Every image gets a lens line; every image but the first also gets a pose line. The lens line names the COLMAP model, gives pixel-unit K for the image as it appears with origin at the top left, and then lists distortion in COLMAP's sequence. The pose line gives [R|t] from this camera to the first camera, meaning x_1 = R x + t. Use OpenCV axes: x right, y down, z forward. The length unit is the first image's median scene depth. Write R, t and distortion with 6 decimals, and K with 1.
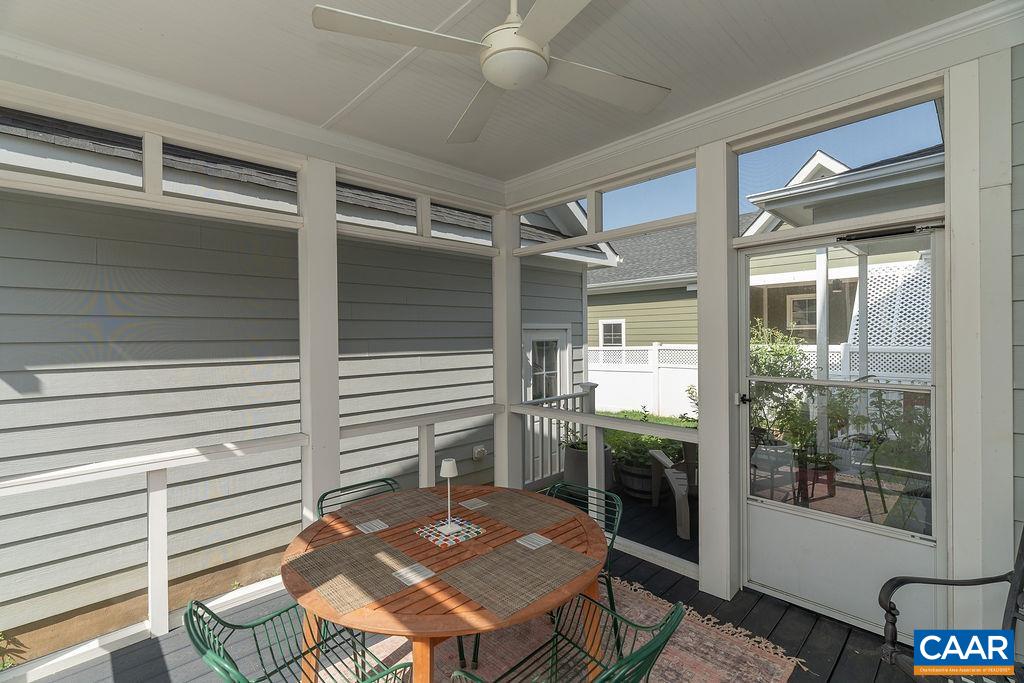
lens RADIAL K [[461.0, 0, 514.6], [0, 461.0, 338.6], [0, 0, 1]] dist [-0.005244, 0.001544]
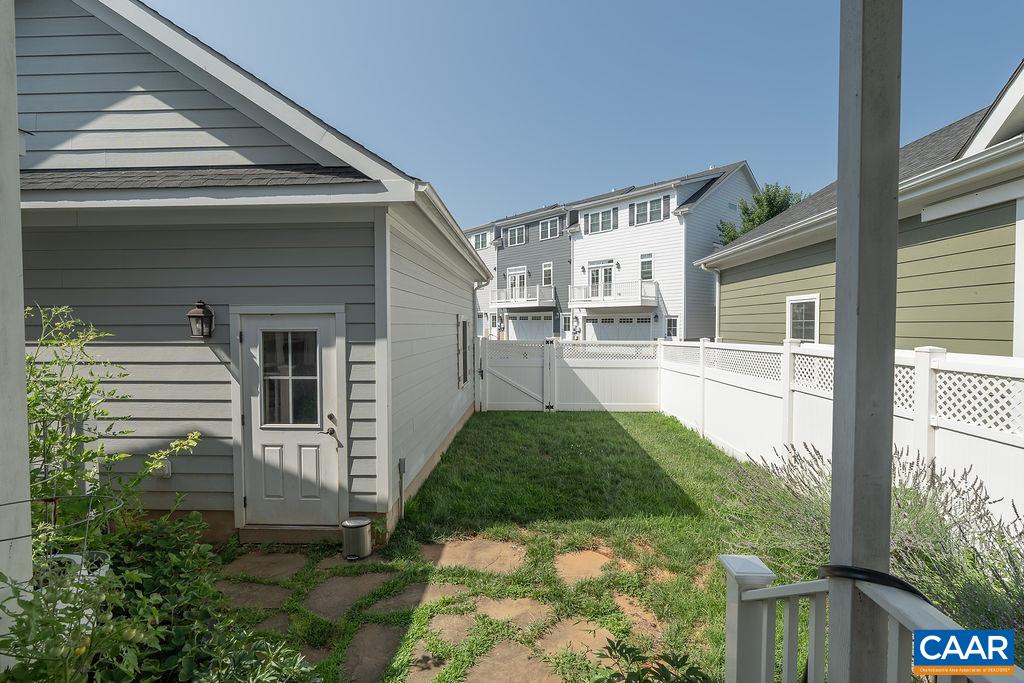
lens RADIAL K [[461.0, 0, 511.3], [0, 461.0, 339.9], [0, 0, 1]] dist [-0.005244, 0.001544]
pose [[0.687954, 0.036520, -0.724835, 0.739757], [-0.009887, 0.999112, 0.040954, -0.013136], [0.725687, -0.021008, 0.687704, 0.725217]]
